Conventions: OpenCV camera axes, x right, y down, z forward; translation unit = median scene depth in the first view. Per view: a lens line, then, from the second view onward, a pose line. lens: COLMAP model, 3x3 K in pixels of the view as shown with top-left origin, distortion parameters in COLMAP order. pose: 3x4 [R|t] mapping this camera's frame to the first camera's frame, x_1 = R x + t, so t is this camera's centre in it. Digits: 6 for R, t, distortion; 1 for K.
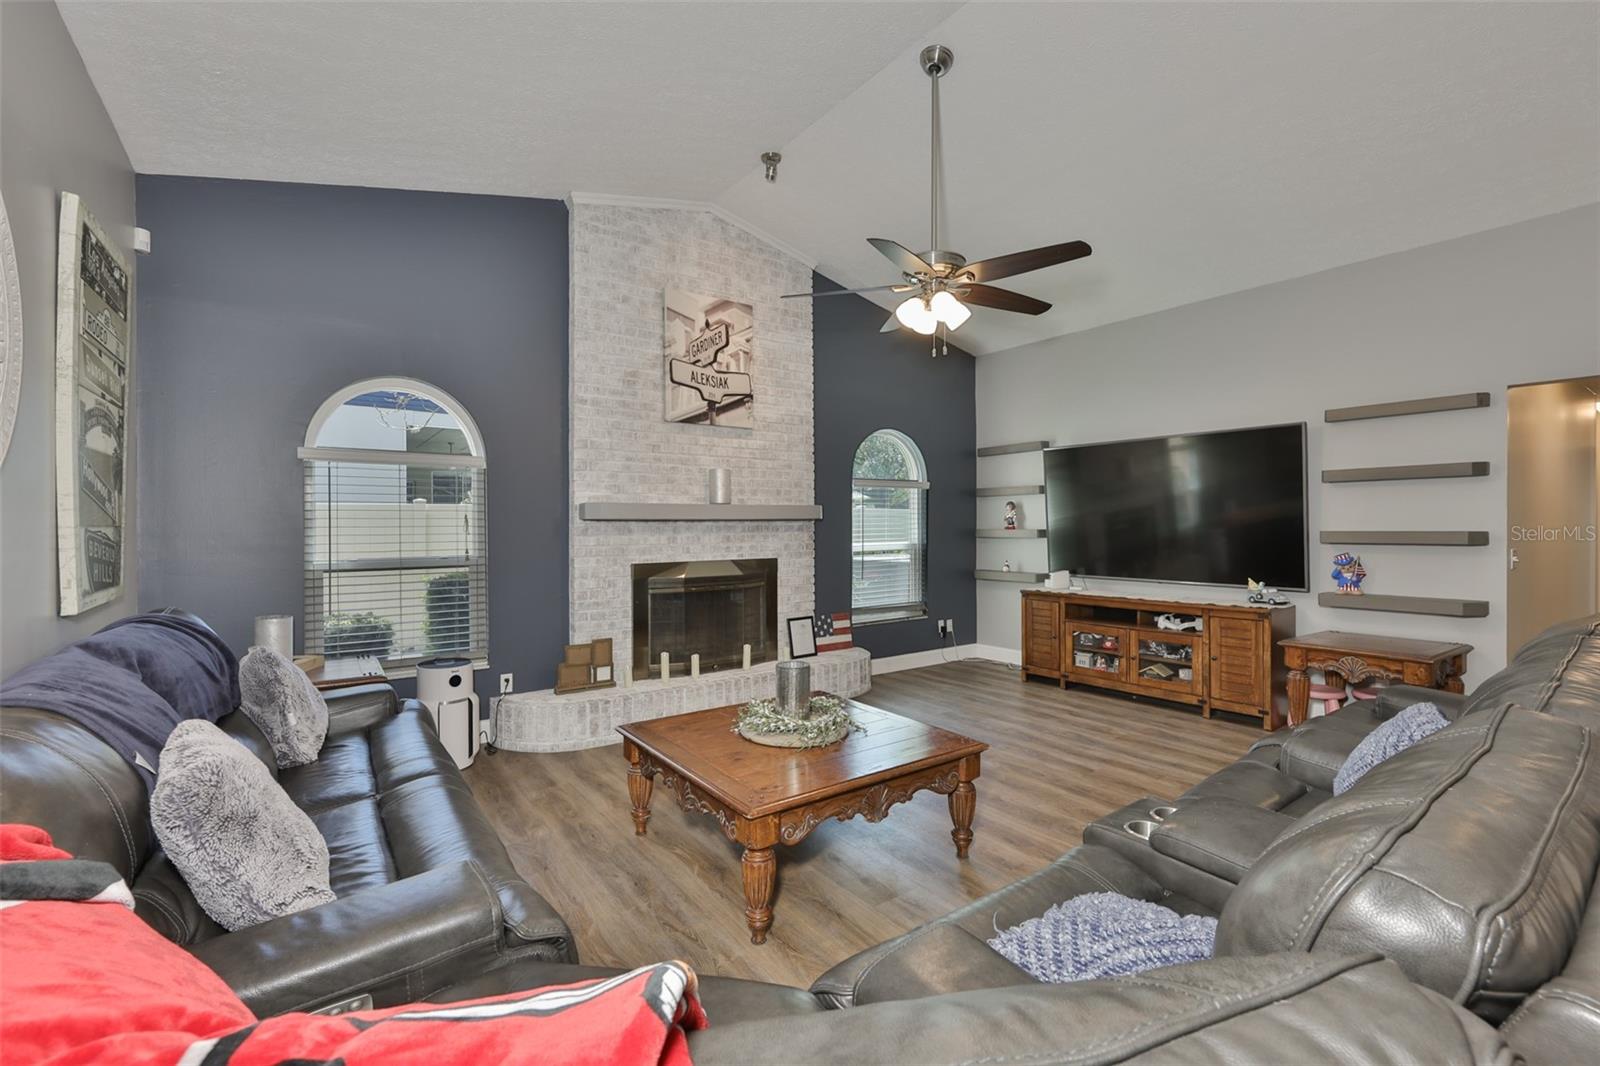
lens RADIAL K [[693.5, 0, 807.2], [0, 693.5, 529.4], [0, 0, 1]] dist [-0.003237, -0.000056]
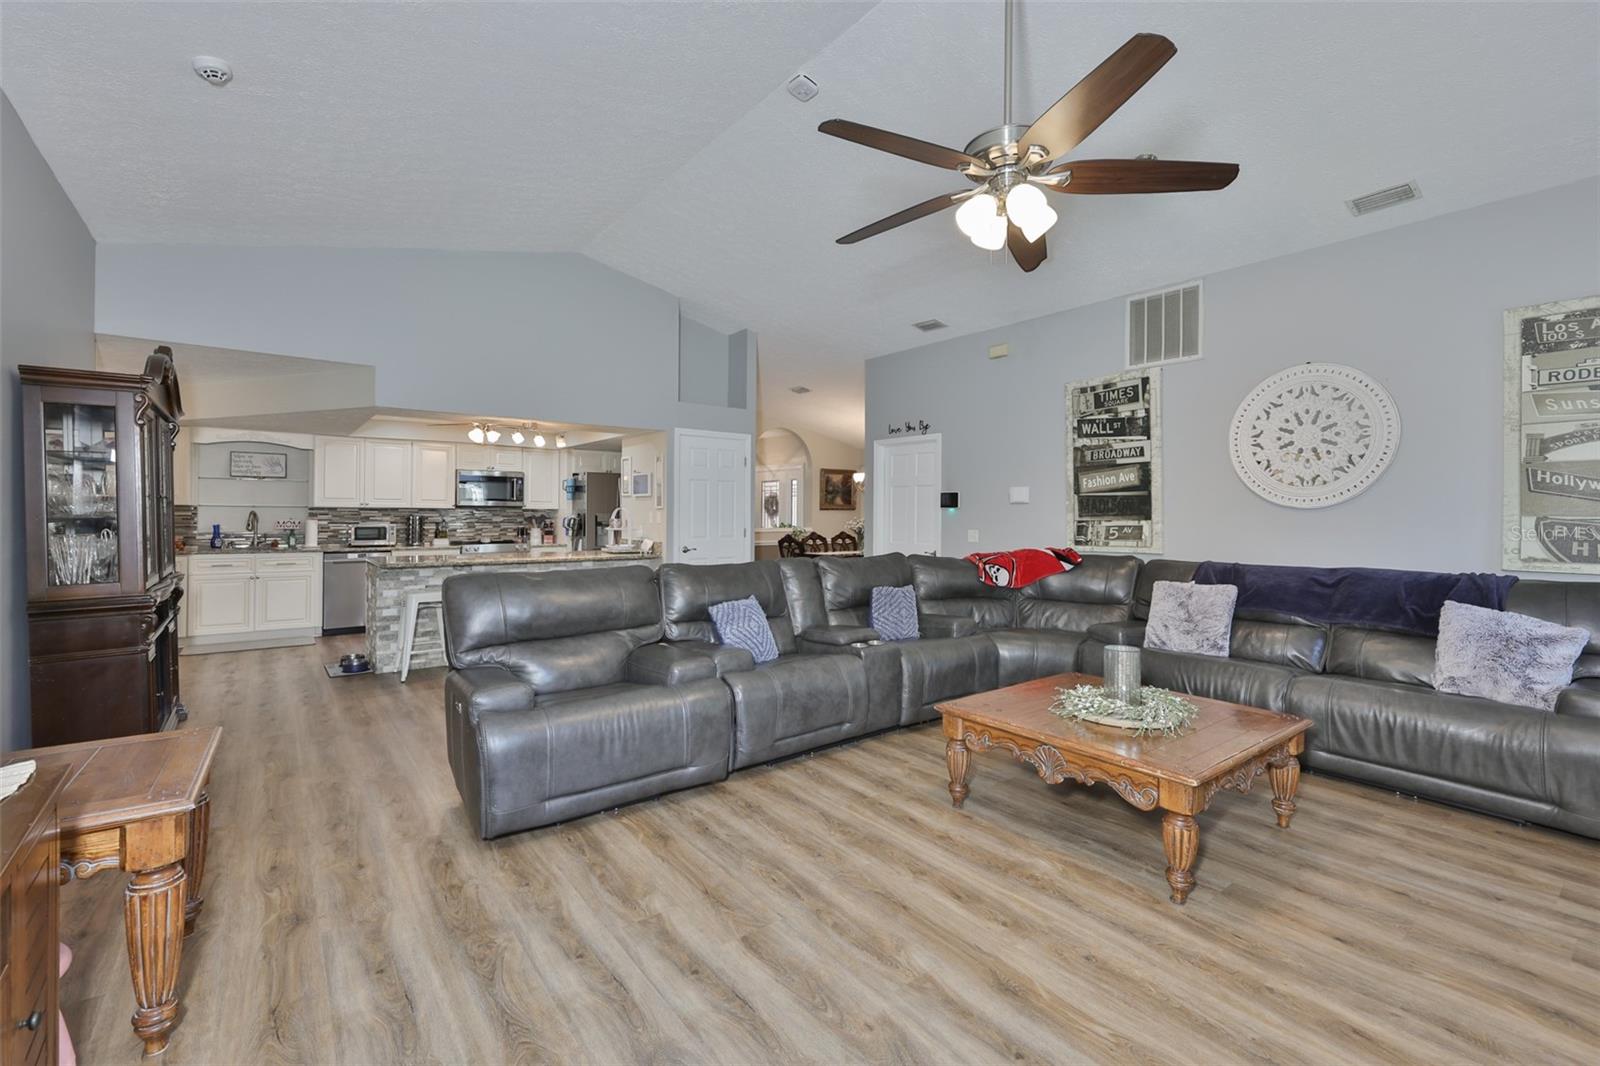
lens RADIAL K [[693.5, 0, 785.8], [0, 693.5, 517.3], [0, 0, 1]] dist [-0.003237, -0.000056]
pose [[-0.999978, -0.001403, -0.006507, 0.287586], [-0.001492, 0.999906, 0.013619, -0.007784], [0.006488, 0.013628, -0.999886, 1.187094]]
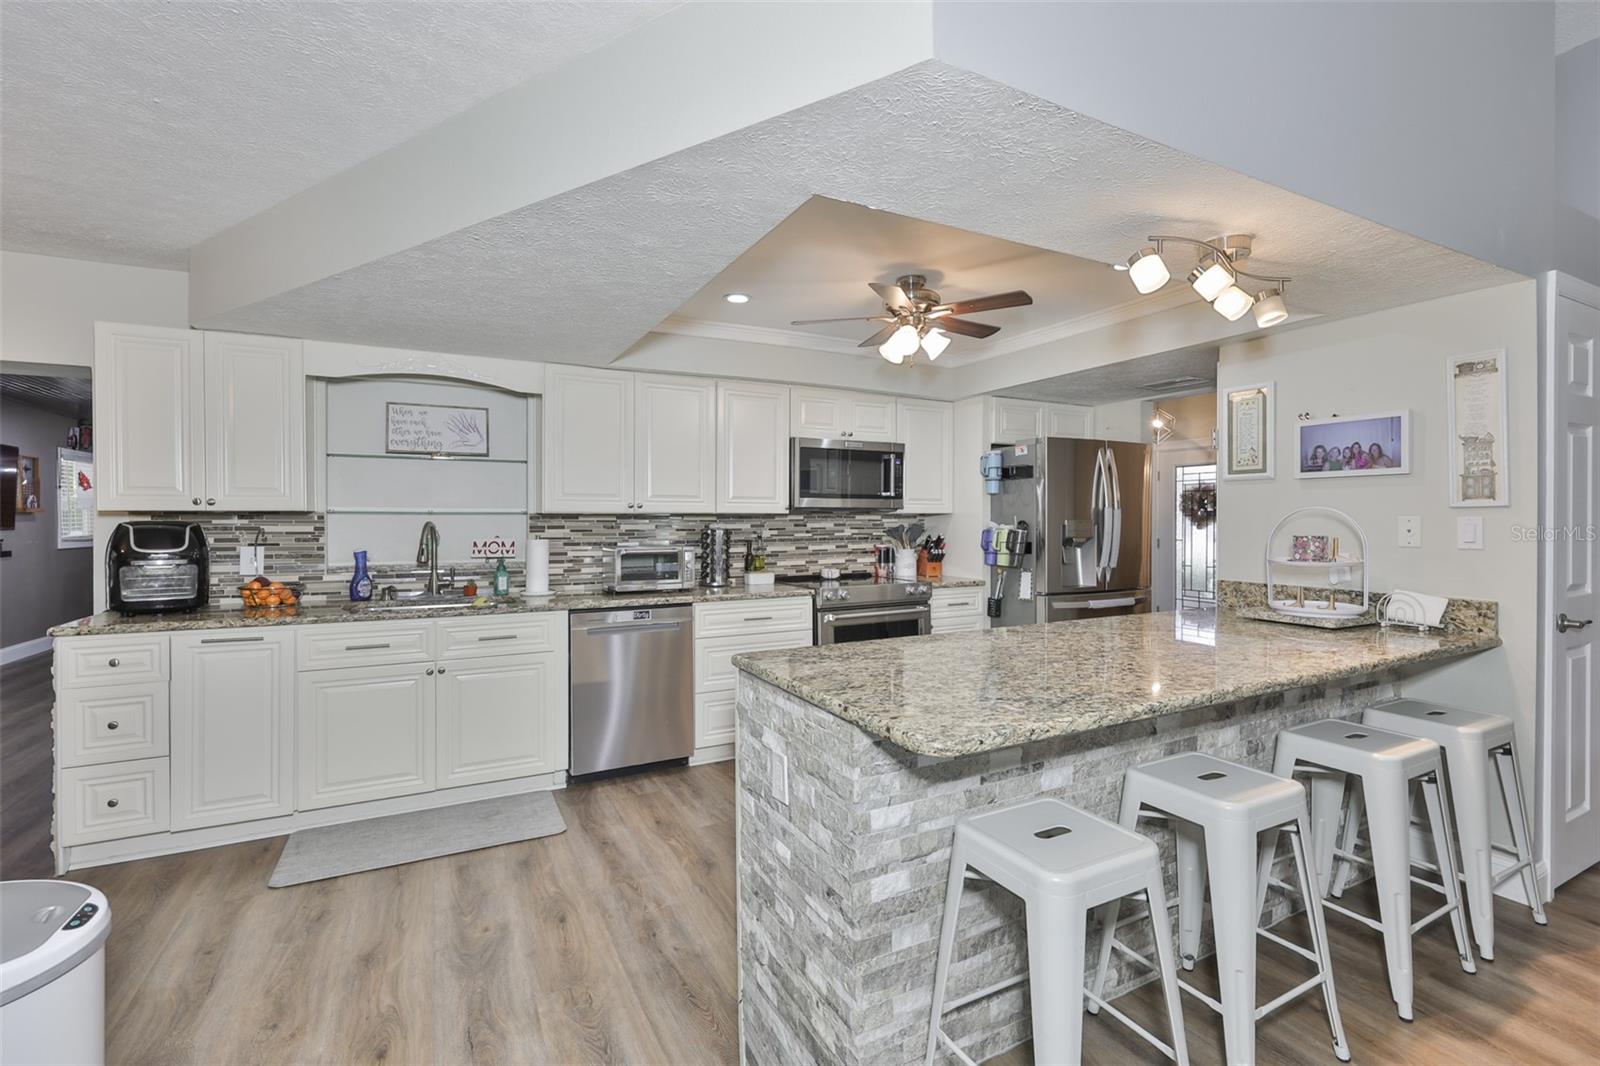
lens RADIAL K [[693.5, 0, 805.2], [0, 693.5, 526.0], [0, 0, 1]] dist [-0.003237, -0.000056]
pose [[-0.989672, 0.004627, 0.143278, 0.929408], [0.007389, 0.999797, 0.018748, -0.006073], [-0.143162, 0.019613, -0.989505, 0.354100]]
